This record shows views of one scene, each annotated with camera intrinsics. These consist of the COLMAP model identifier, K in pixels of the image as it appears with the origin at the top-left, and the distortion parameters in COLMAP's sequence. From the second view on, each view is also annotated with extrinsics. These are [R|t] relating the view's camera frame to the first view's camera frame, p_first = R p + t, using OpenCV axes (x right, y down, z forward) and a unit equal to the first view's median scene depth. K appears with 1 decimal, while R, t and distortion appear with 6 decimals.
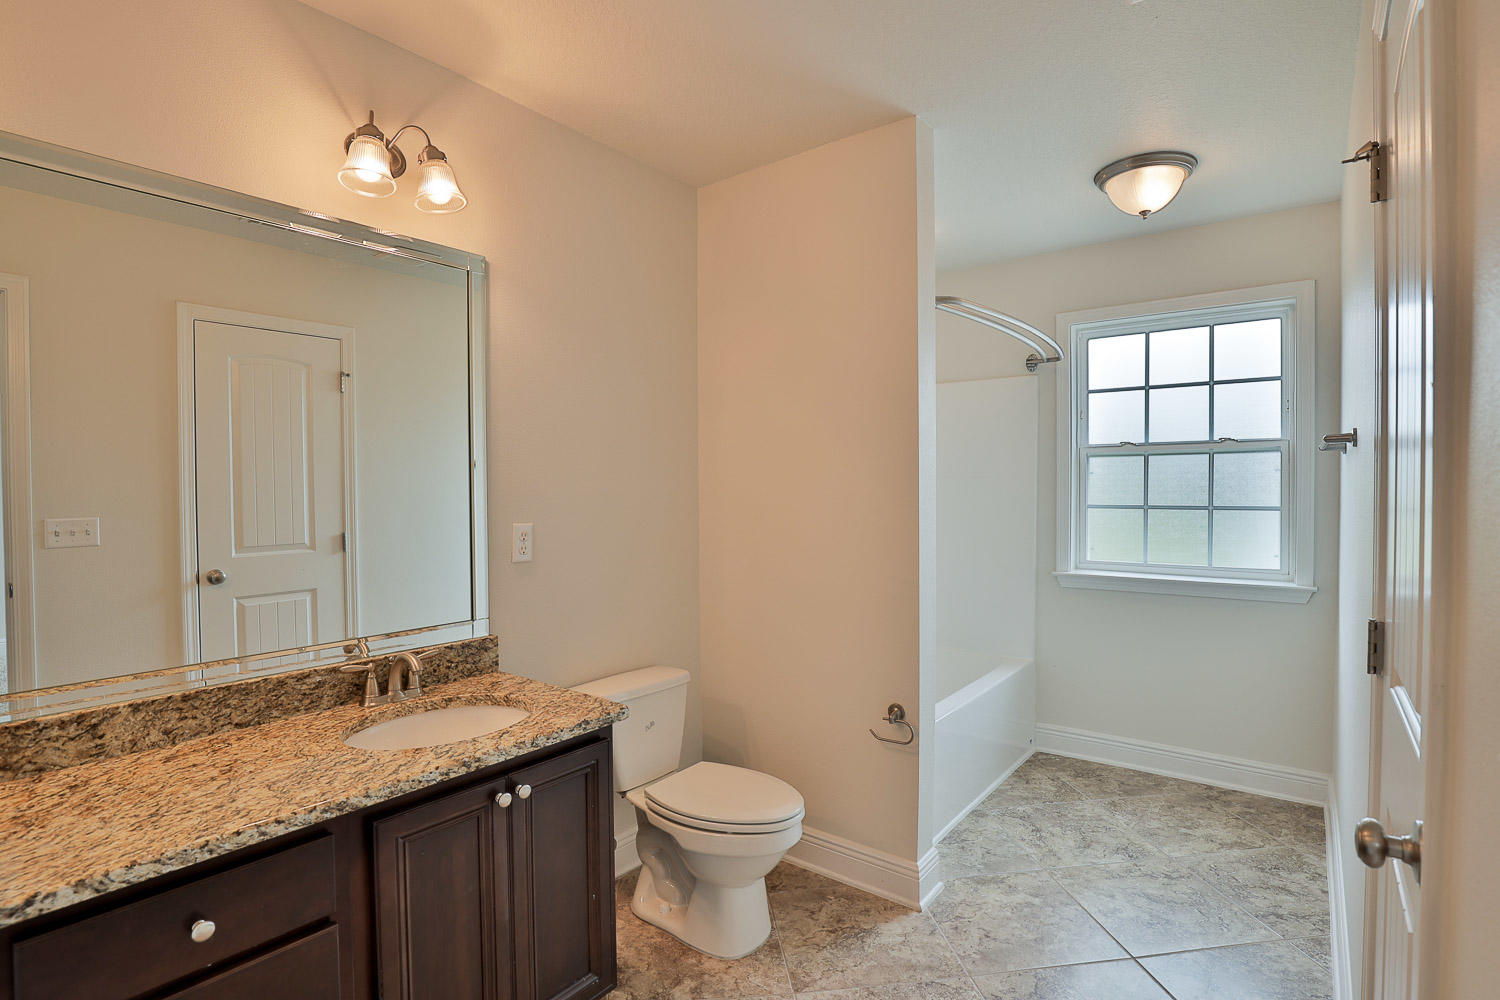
lens RADIAL K [[725.9, 0, 754.7], [0, 725.9, 499.0], [0, 0, 1]] dist [-0.027821, 0.008464]
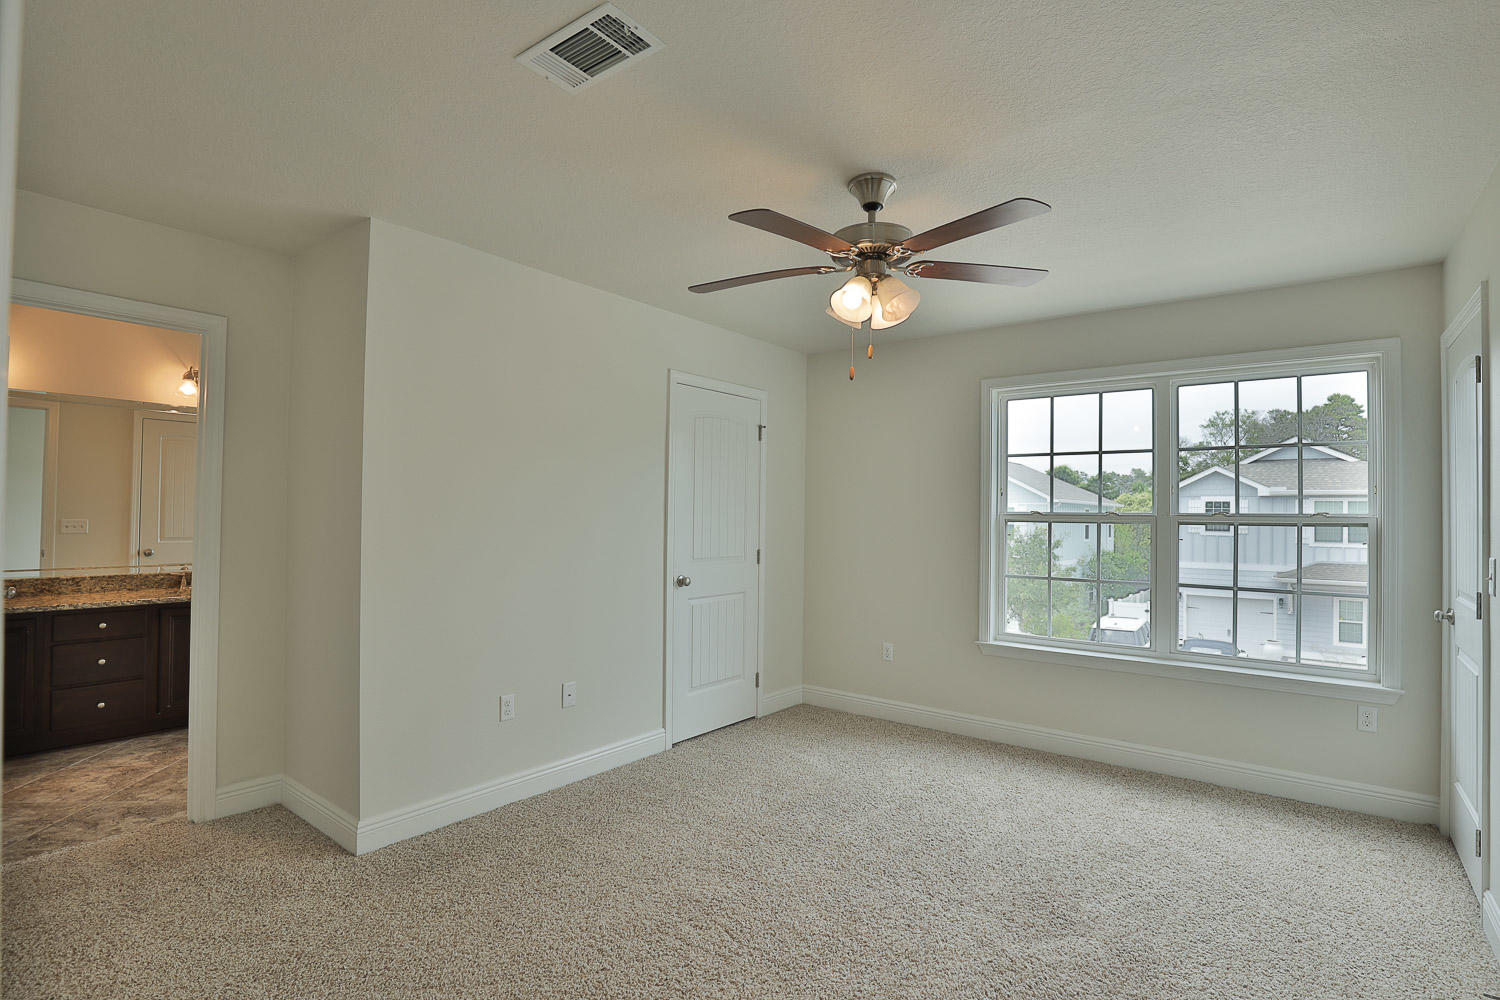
lens RADIAL K [[714.9, 0, 740.3], [0, 714.9, 498.3], [0, 0, 1]] dist [-0.003823, 0.000011]
pose [[0.999793, 0.020055, 0.003356, 1.792165], [-0.019893, 0.998883, -0.042864, 0.029877], [-0.004212, 0.042789, 0.999075, -1.965648]]
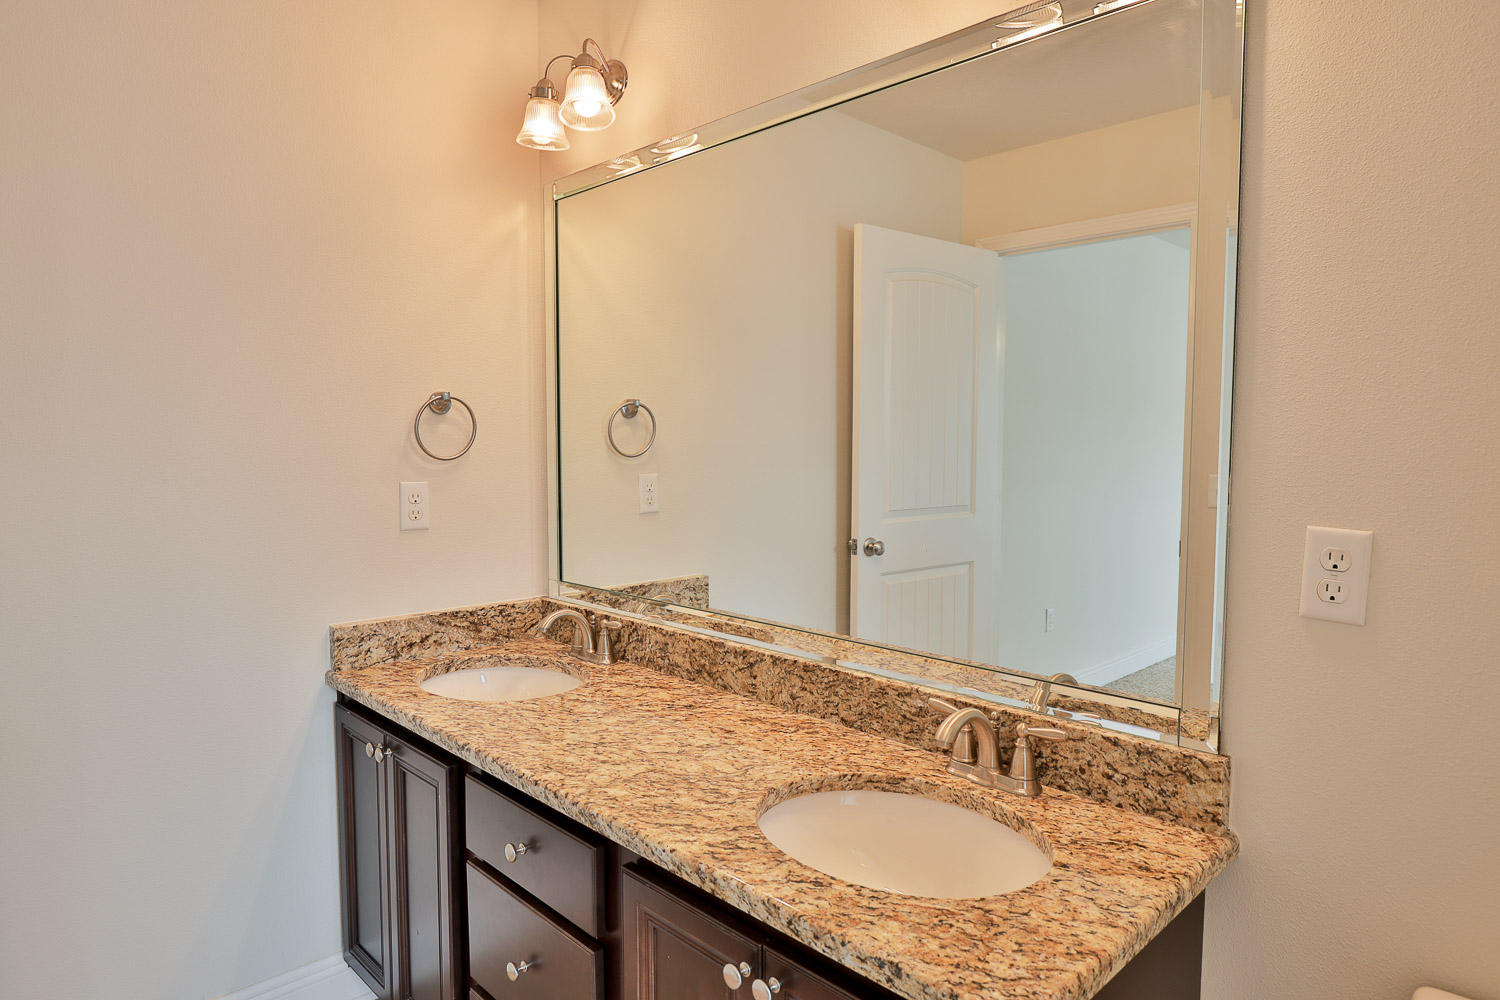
lens RADIAL K [[892.0, 0, 750.0], [0, 892.0, 500.0], [0, 0, 1]] dist [-0.008770, -0.001689]
pose [[-0.126825, 0.068226, -0.989576, 0.328752], [-0.024958, 0.997096, 0.071944, -0.015559], [0.991611, 0.033822, -0.124754, 1.077570]]
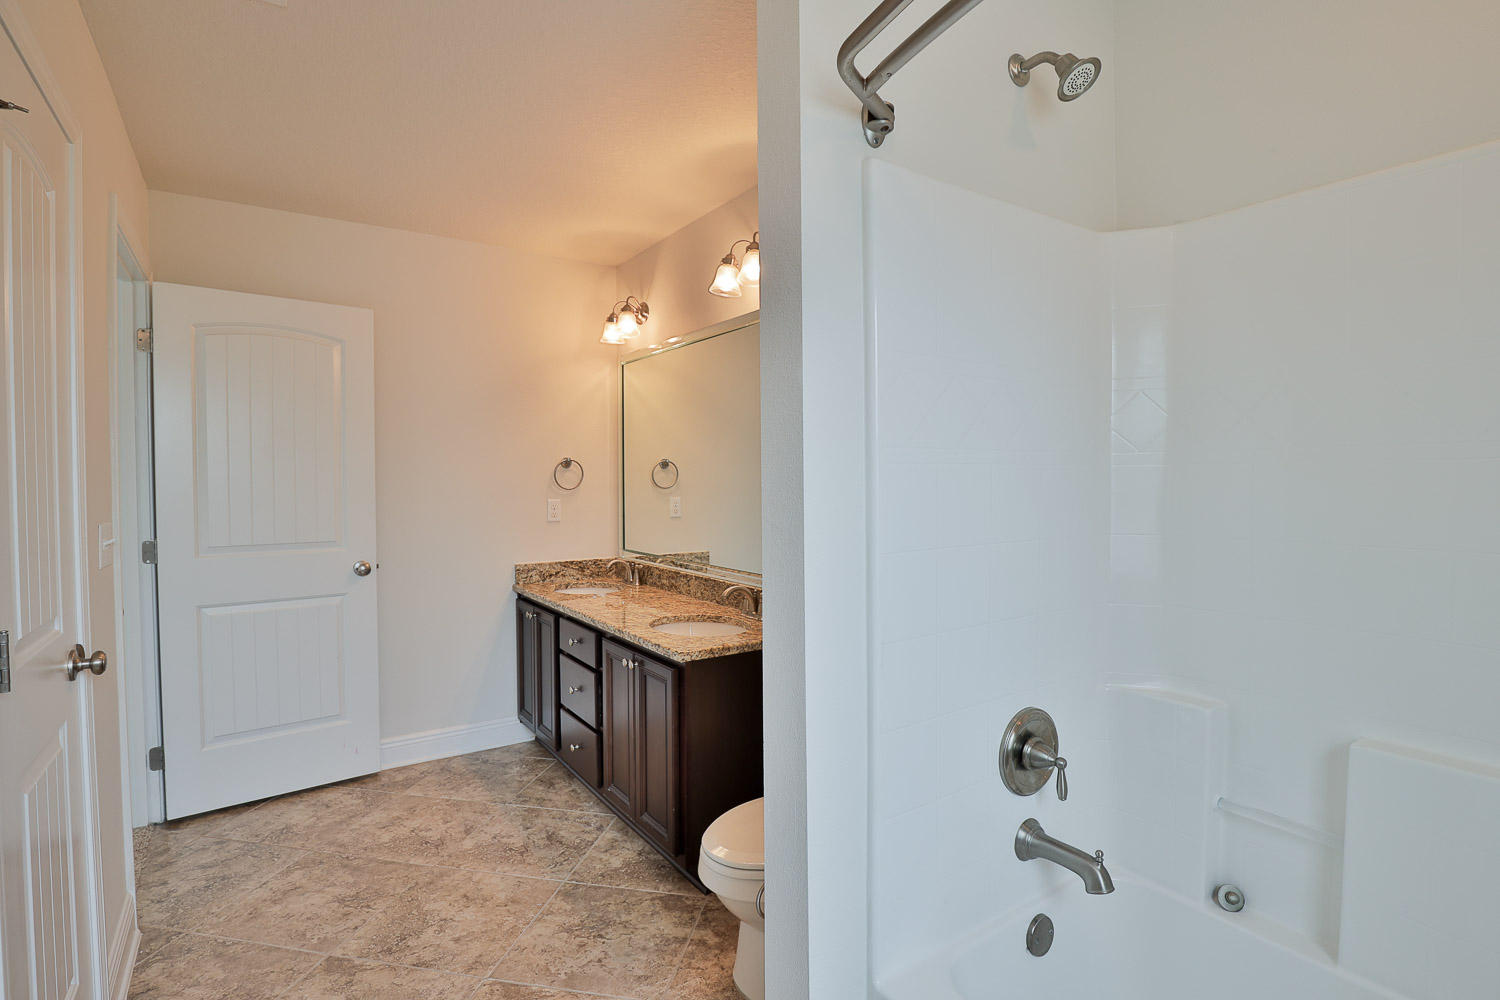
lens RADIAL K [[725.9, 0, 754.7], [0, 725.9, 499.0], [0, 0, 1]] dist [-0.027821, 0.008464]
pose [[-0.291557, 0.030306, -0.956073, 1.179789], [-0.019100, 0.999114, 0.037495, -0.037936], [0.956363, 0.029193, -0.290720, 1.762521]]
